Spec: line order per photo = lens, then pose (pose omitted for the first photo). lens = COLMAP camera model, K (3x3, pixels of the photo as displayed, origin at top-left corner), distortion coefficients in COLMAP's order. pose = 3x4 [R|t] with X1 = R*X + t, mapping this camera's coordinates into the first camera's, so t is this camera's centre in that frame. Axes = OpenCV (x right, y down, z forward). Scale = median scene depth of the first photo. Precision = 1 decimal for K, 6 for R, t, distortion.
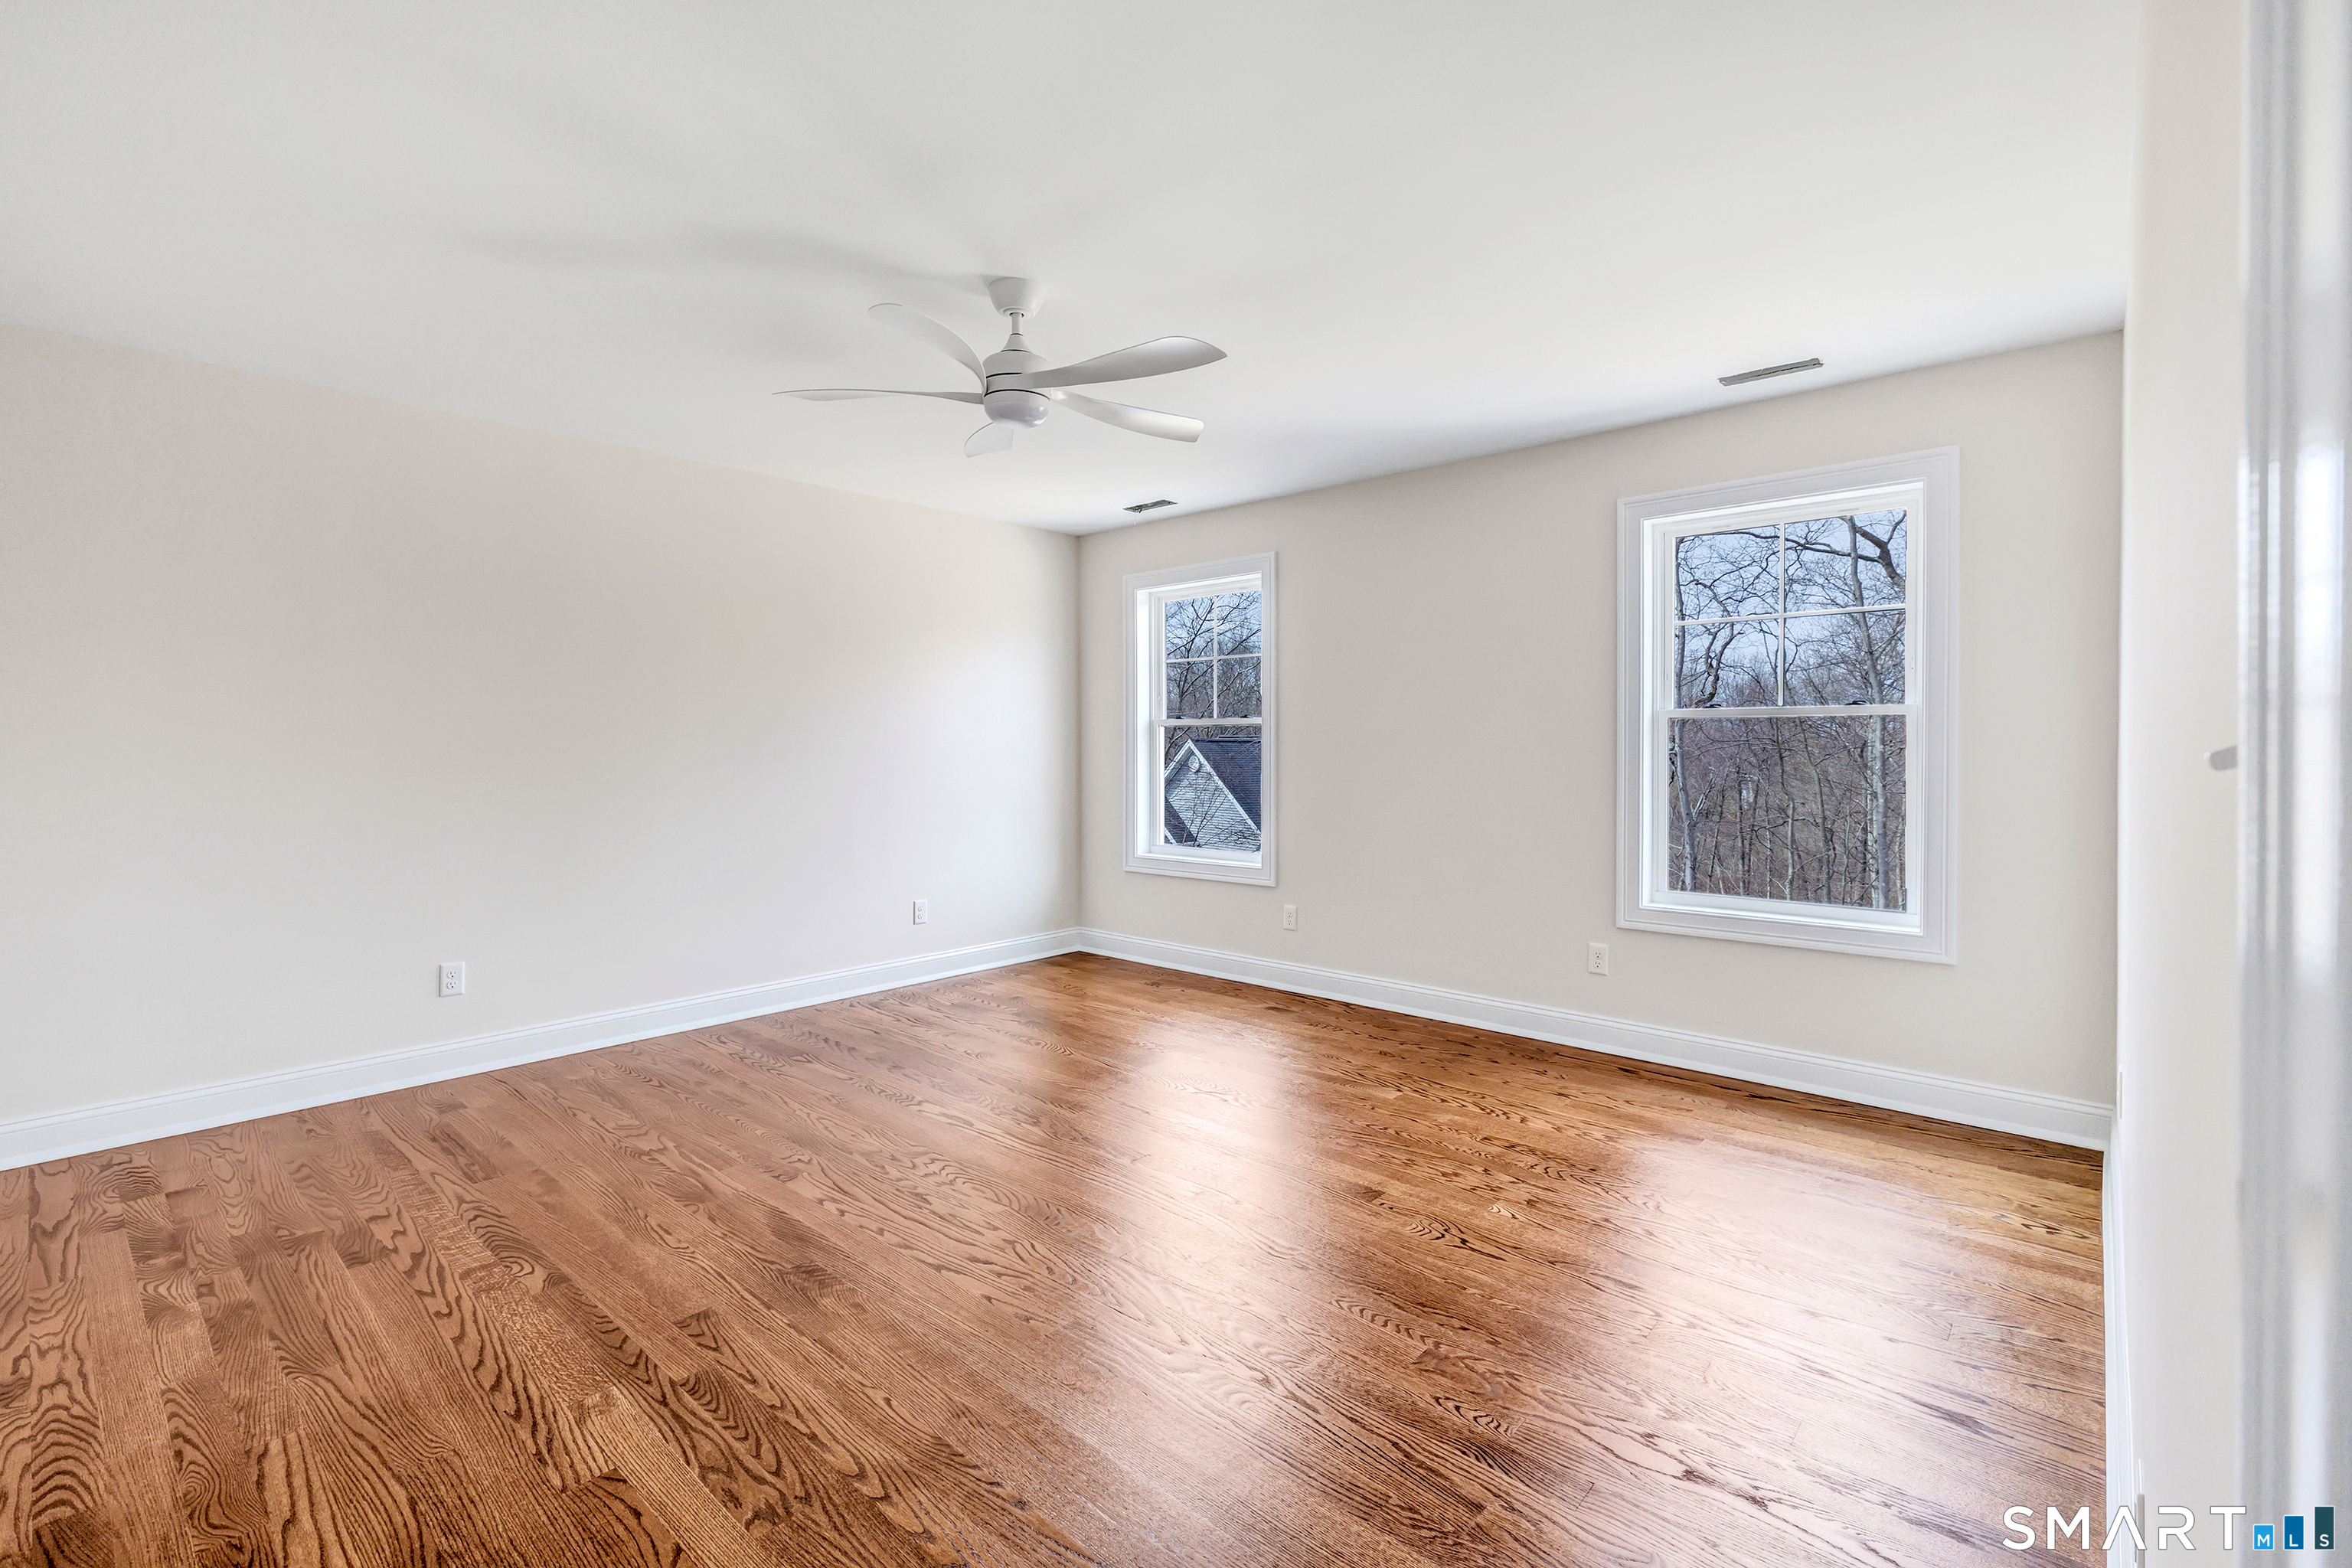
lens RADIAL K [[1054.7, 0, 1184.2], [0, 1054.7, 761.4], [0, 0, 1]] dist [-0.000207, -0.000046]
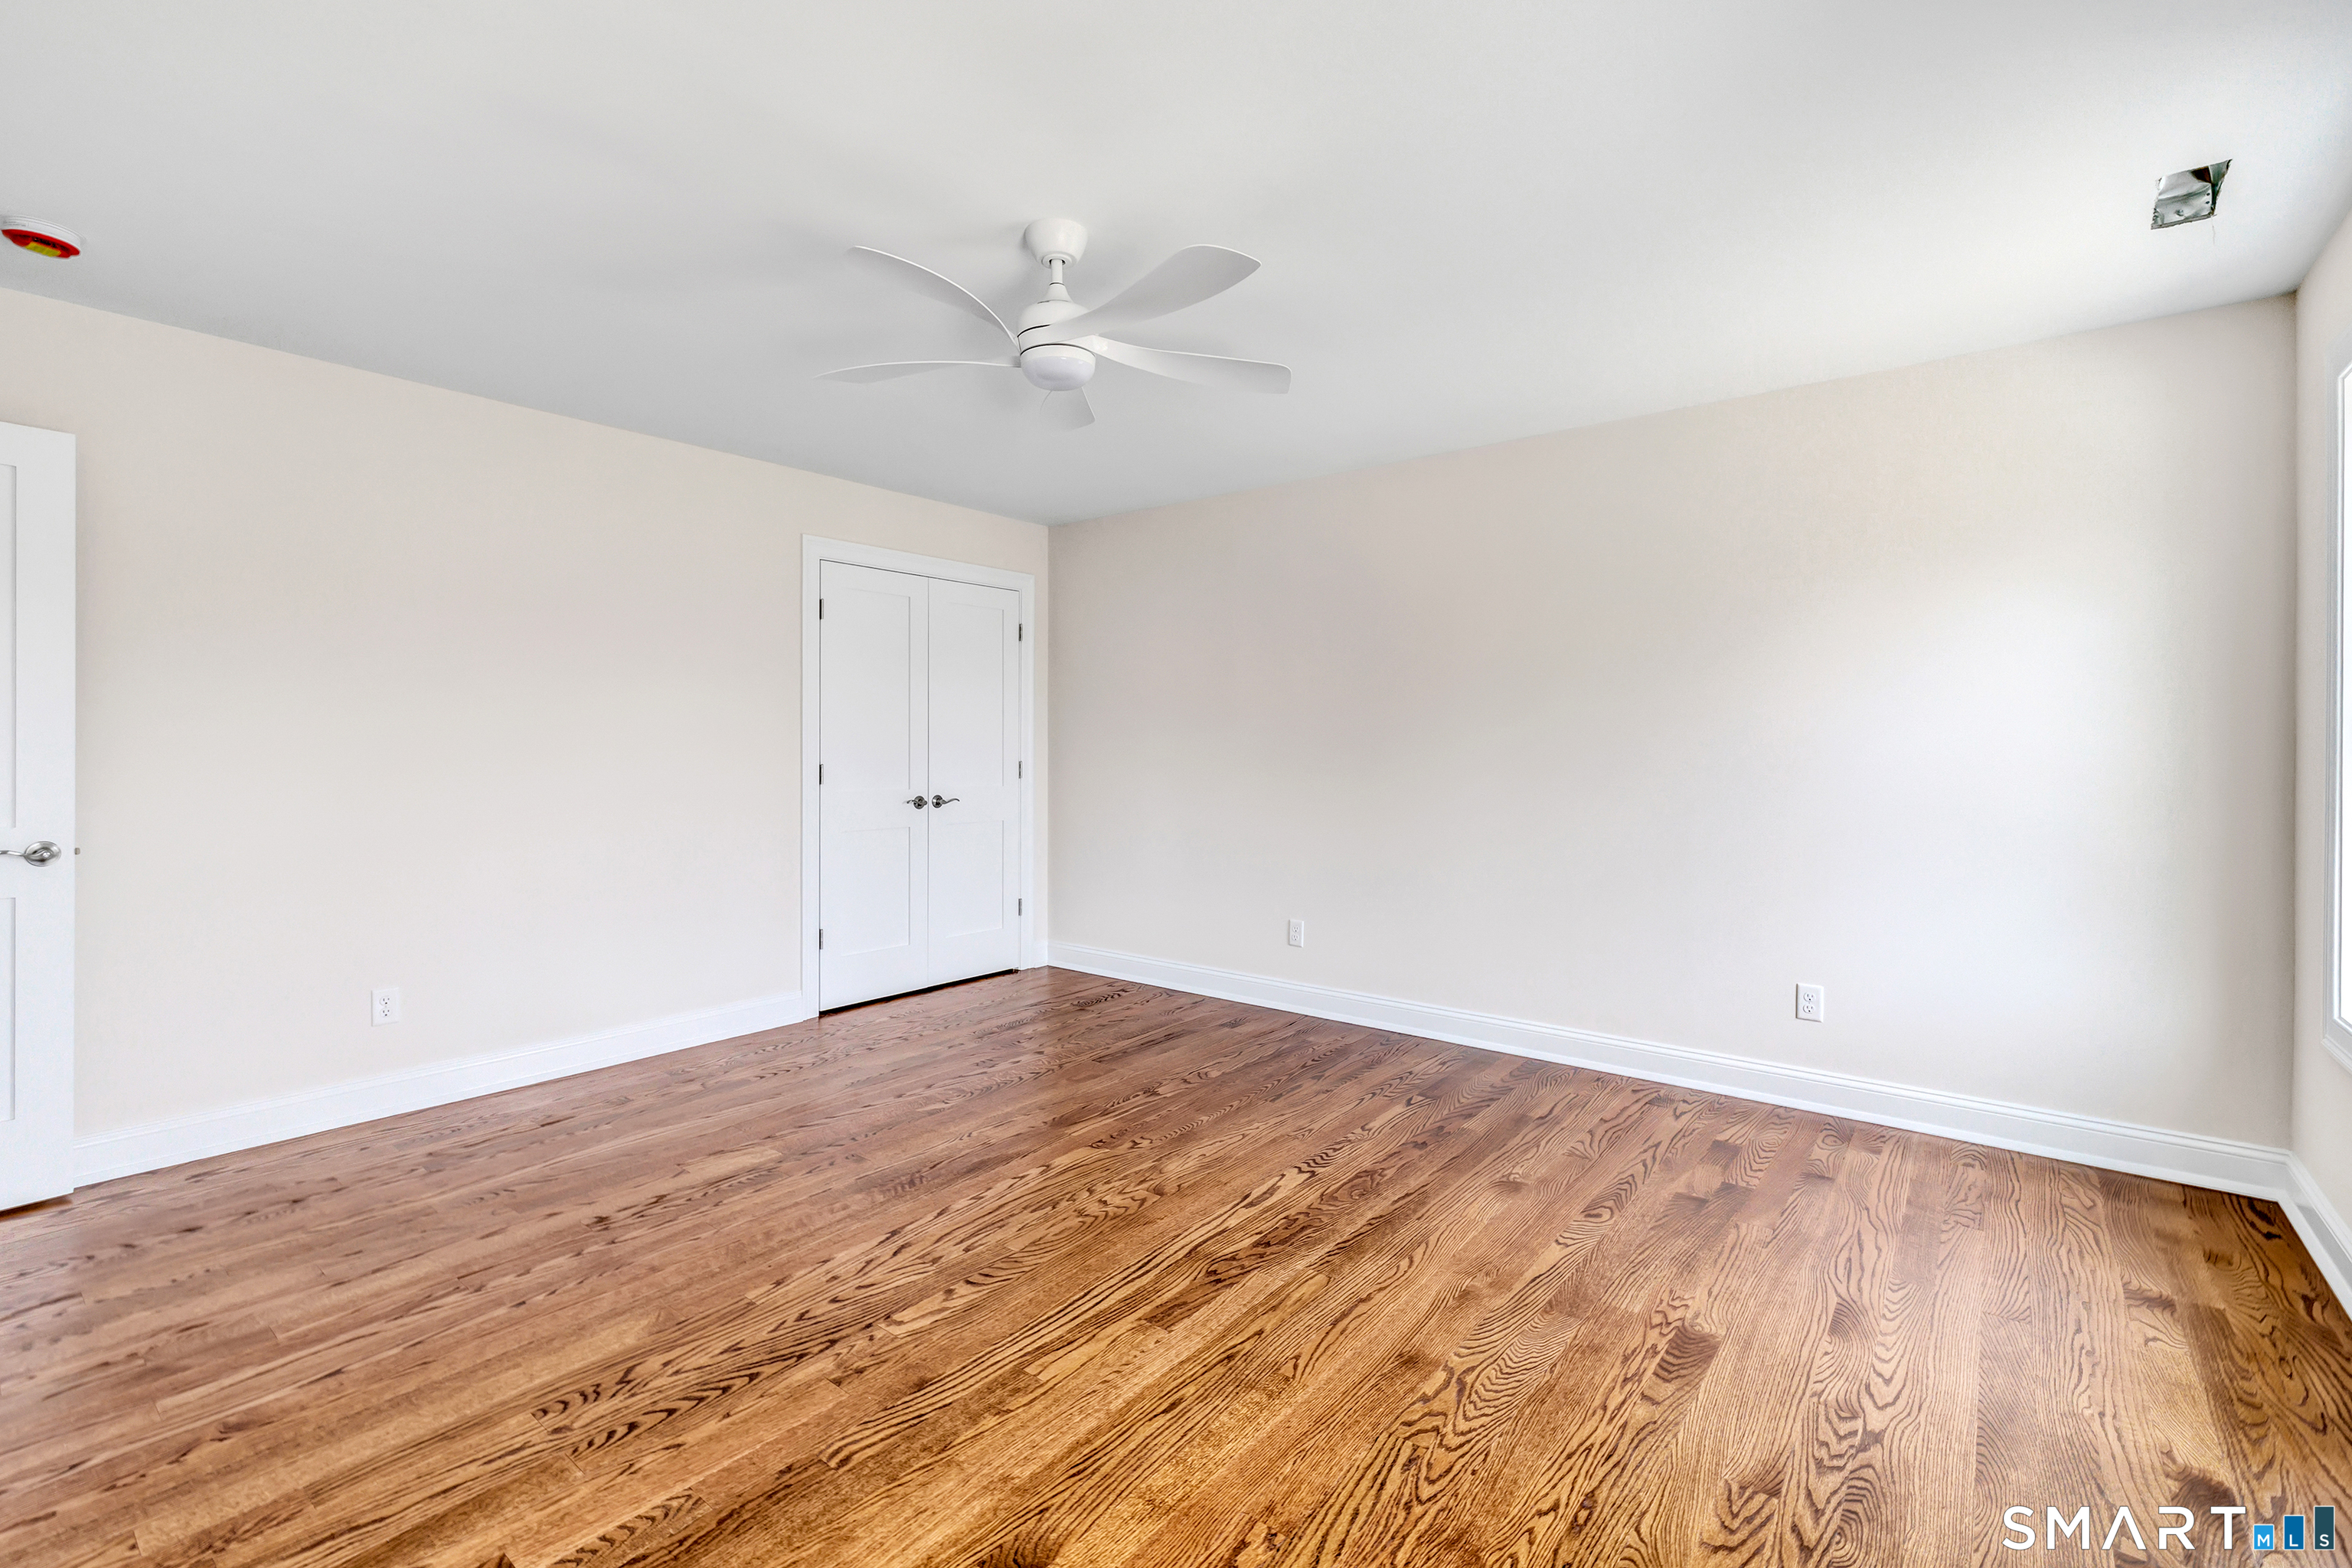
lens RADIAL K [[1054.7, 0, 1184.2], [0, 1054.7, 761.4], [0, 0, 1]] dist [-0.000207, -0.000046]
pose [[0.025916, 0.014586, -0.999558, 0.708759], [-0.018562, 0.999728, 0.014107, -0.019399], [0.999492, 0.018188, 0.026180, 1.051440]]
